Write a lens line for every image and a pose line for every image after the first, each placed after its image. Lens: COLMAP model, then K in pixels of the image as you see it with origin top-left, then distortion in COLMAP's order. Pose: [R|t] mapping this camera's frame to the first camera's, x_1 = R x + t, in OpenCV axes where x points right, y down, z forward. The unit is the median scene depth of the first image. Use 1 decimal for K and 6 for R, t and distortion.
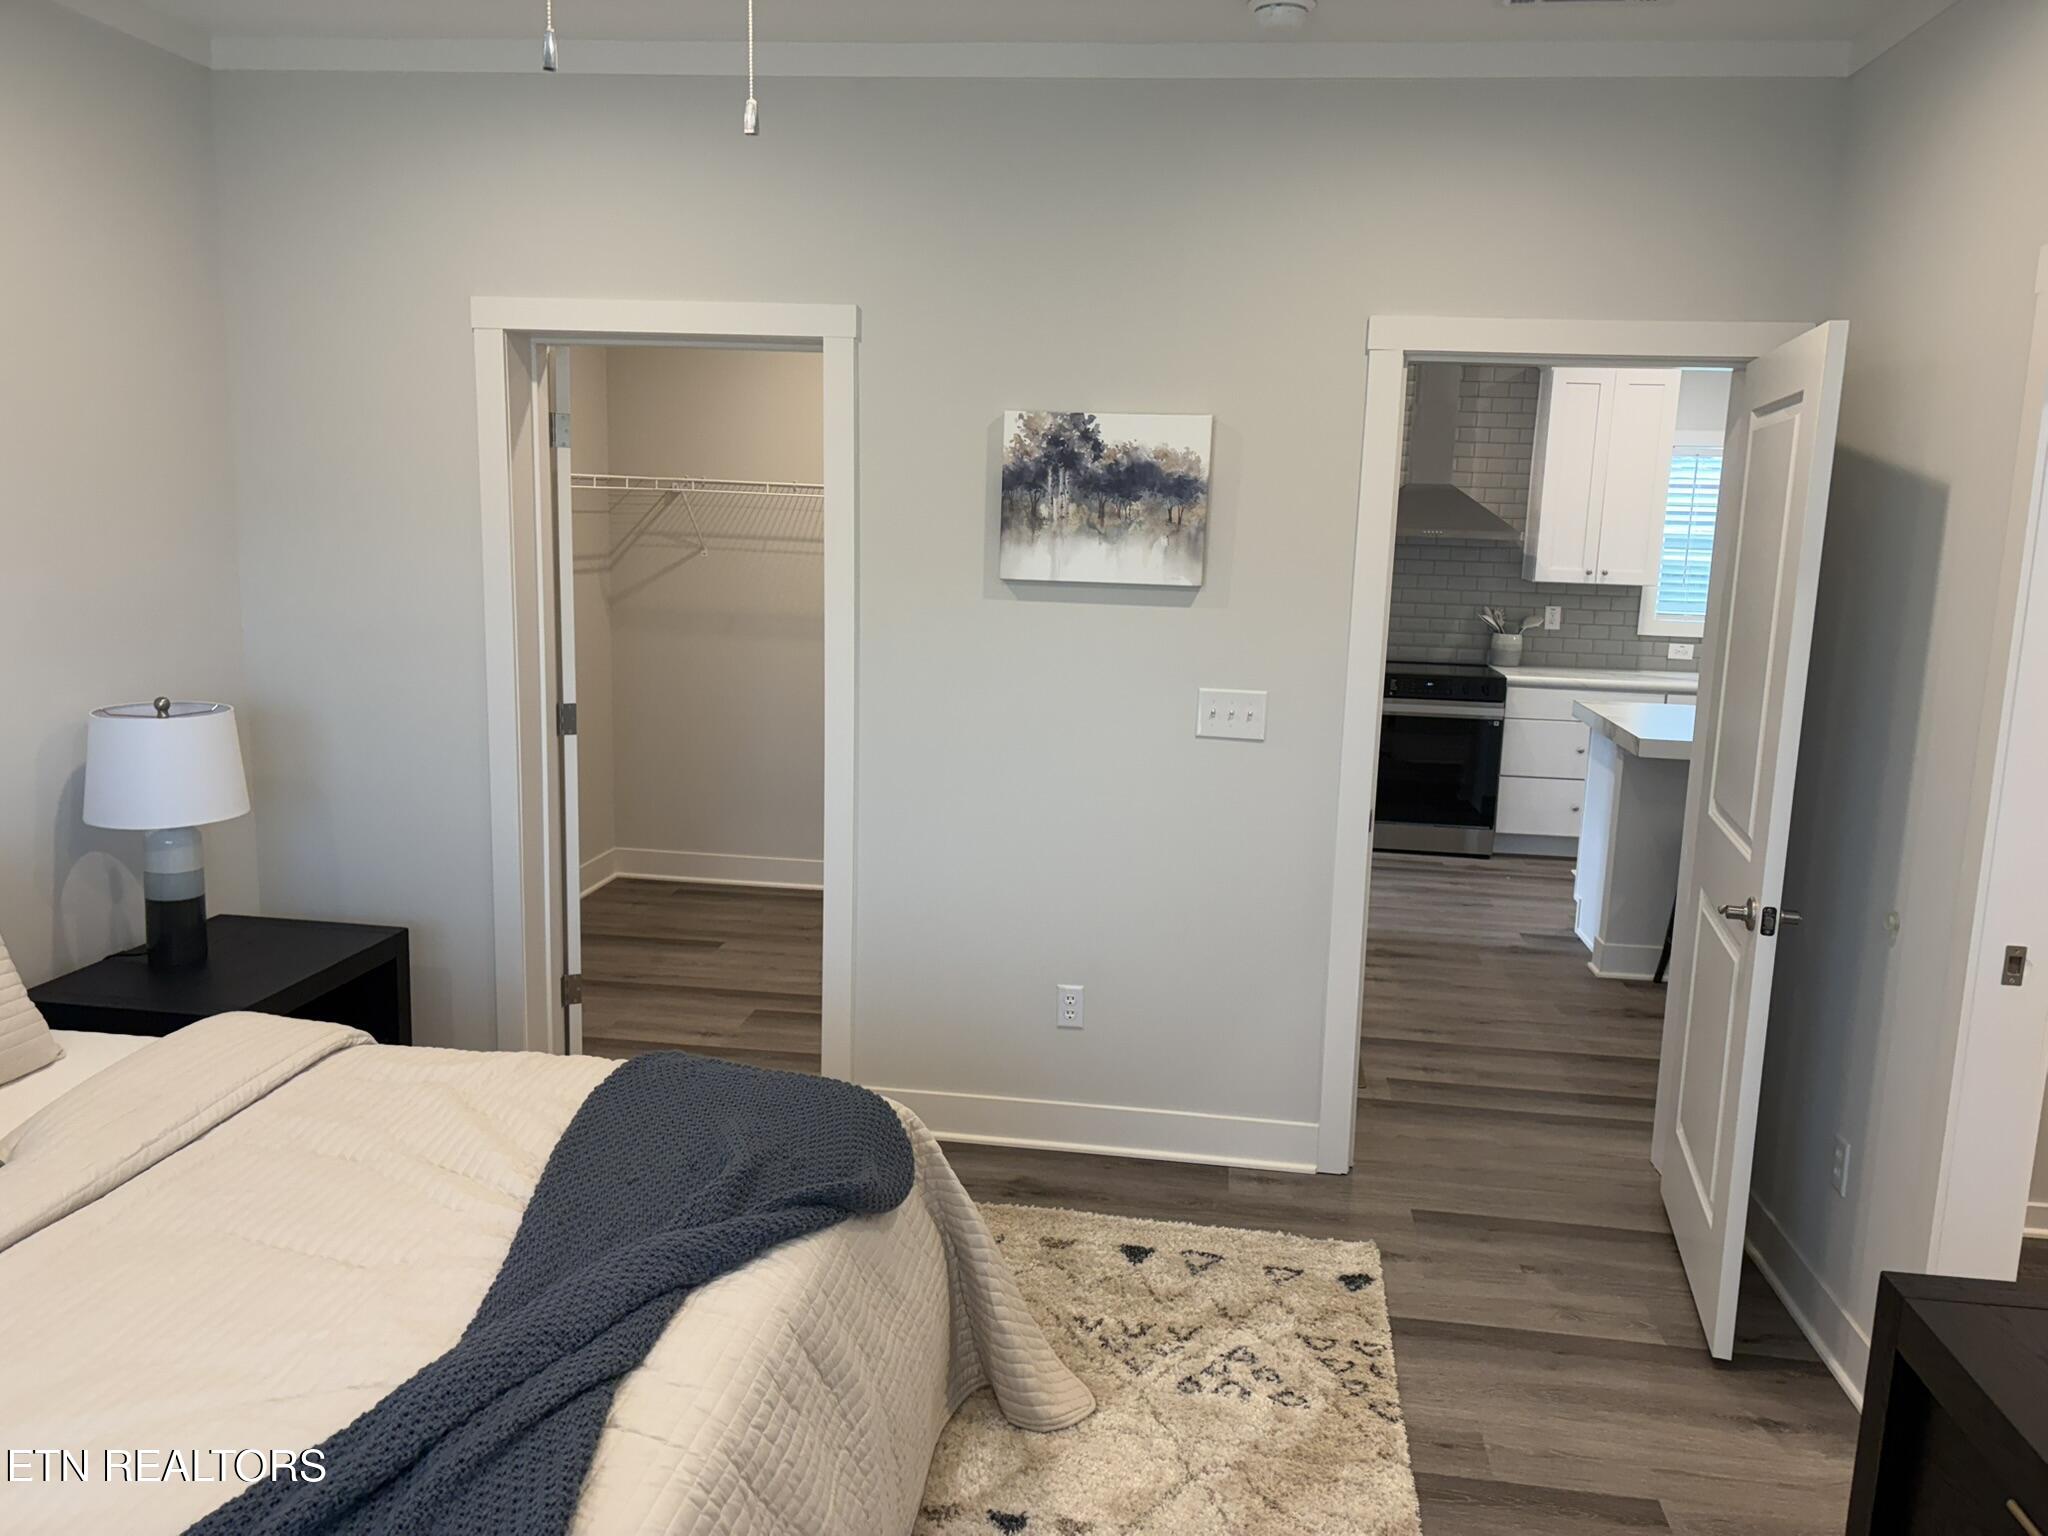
lens RADIAL K [[1531.5, 0, 1027.3], [0, 1531.5, 756.4], [0, 0, 1]] dist [0.071635, -0.087761]
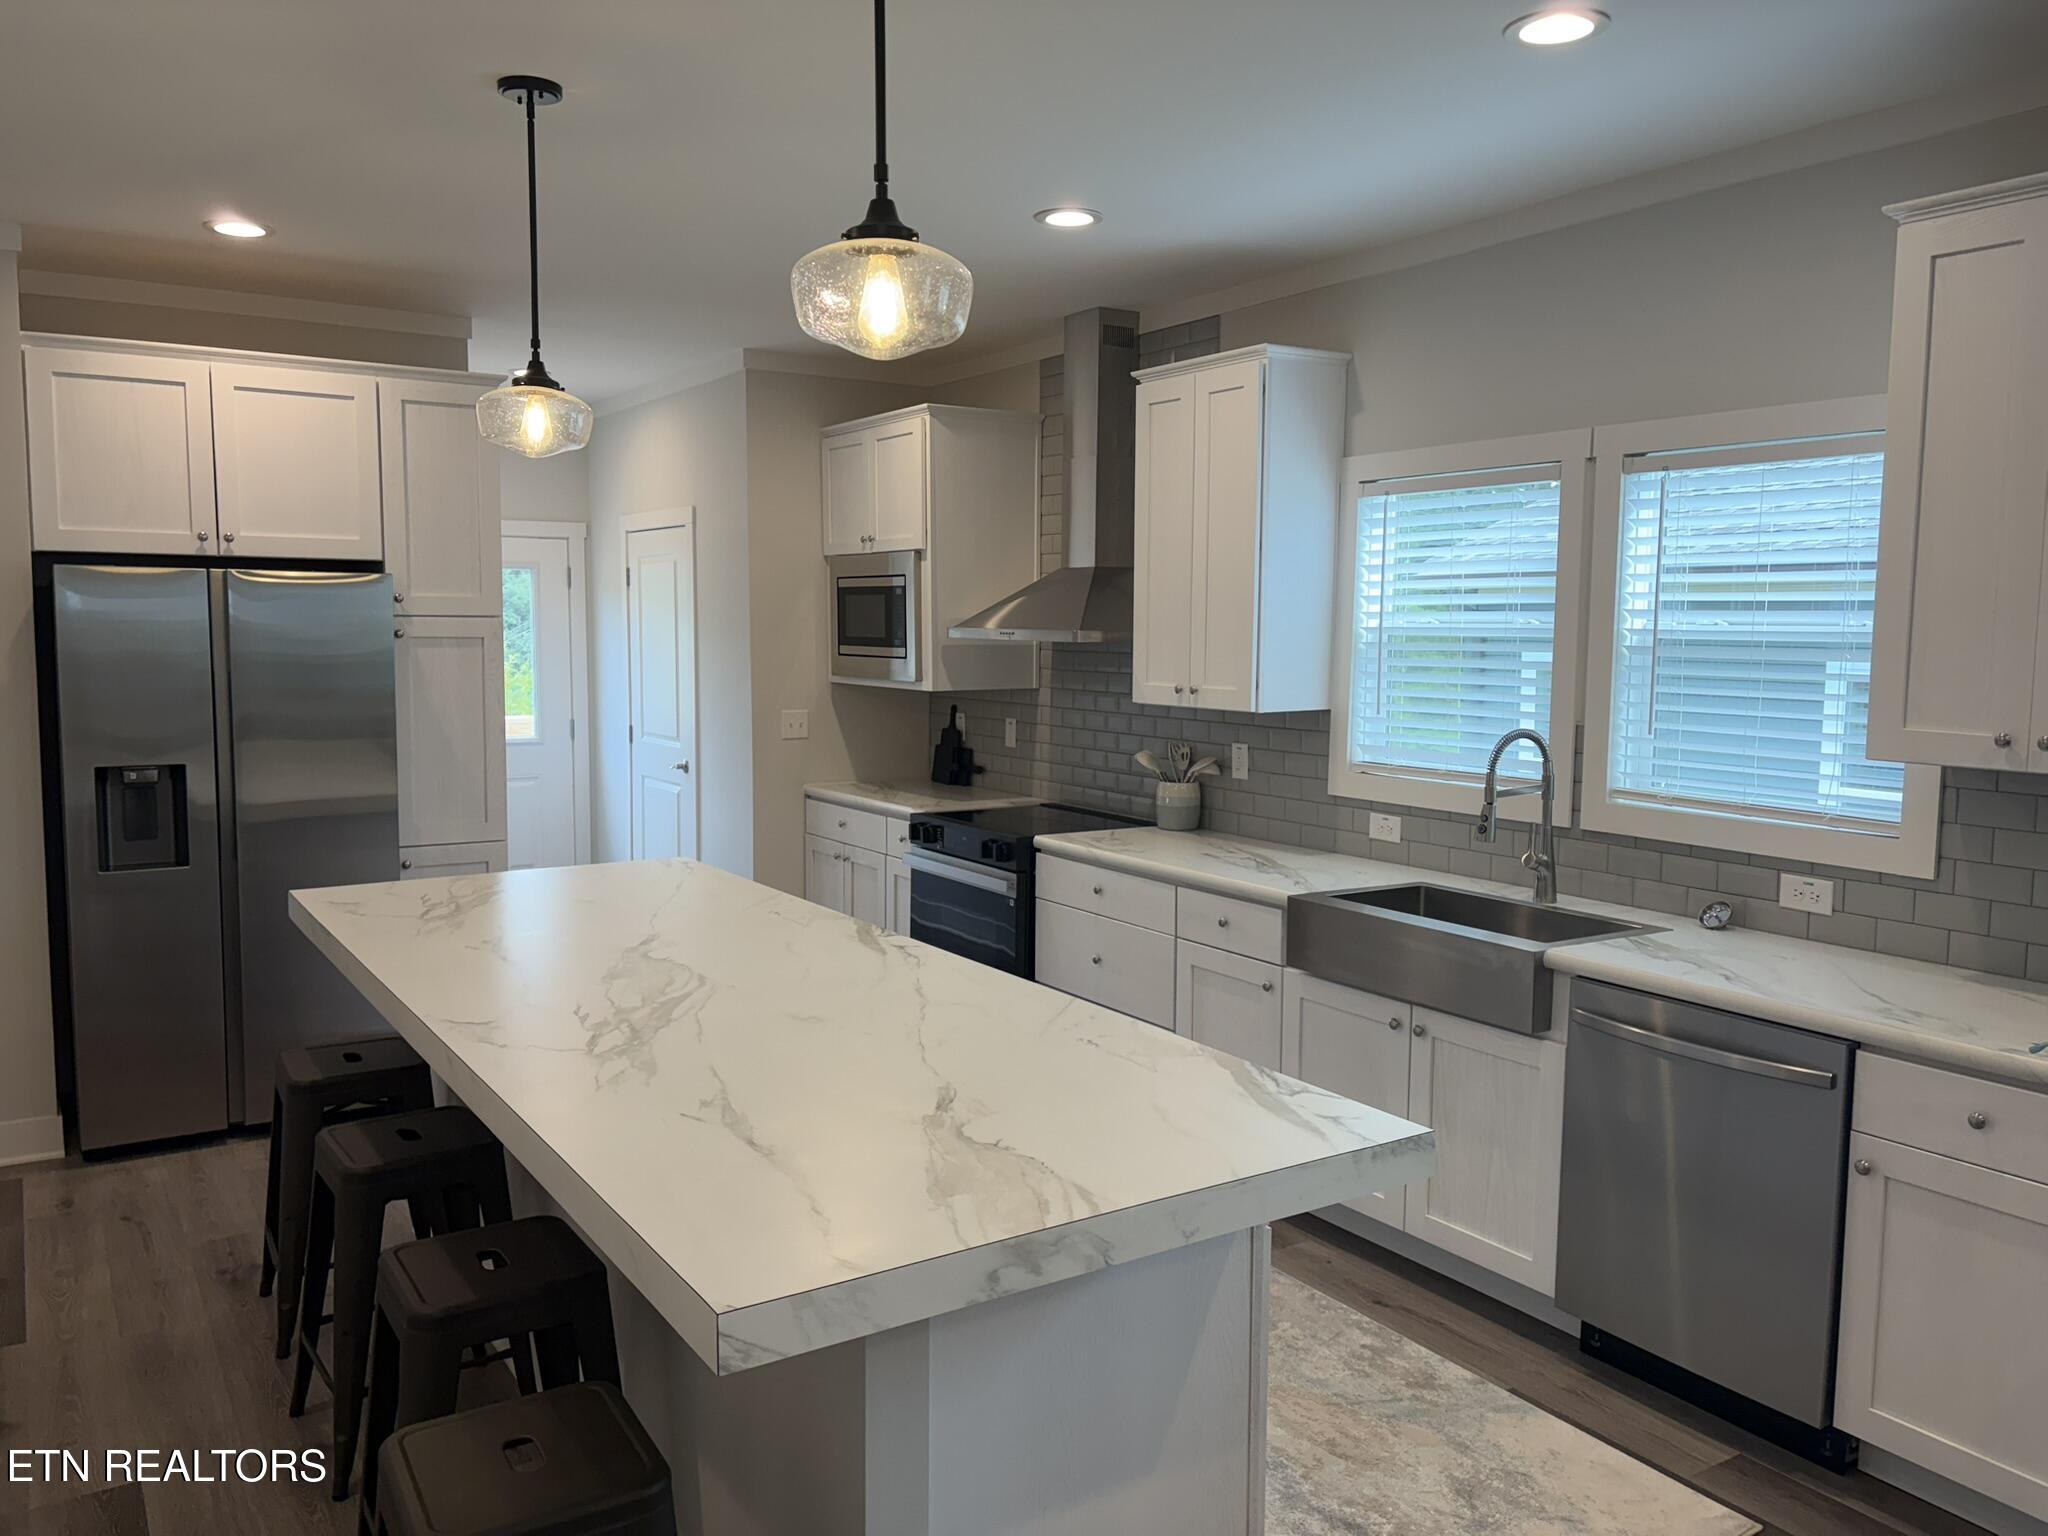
lens RADIAL K [[1531.5, 0, 1027.3], [0, 1531.5, 756.4], [0, 0, 1]] dist [0.071635, -0.087761]
pose [[0.649902, 0.044154, -0.758734, 0.780881], [-0.112986, 0.992831, -0.039002, -0.056917], [0.751573, 0.111074, 0.650231, 0.518567]]
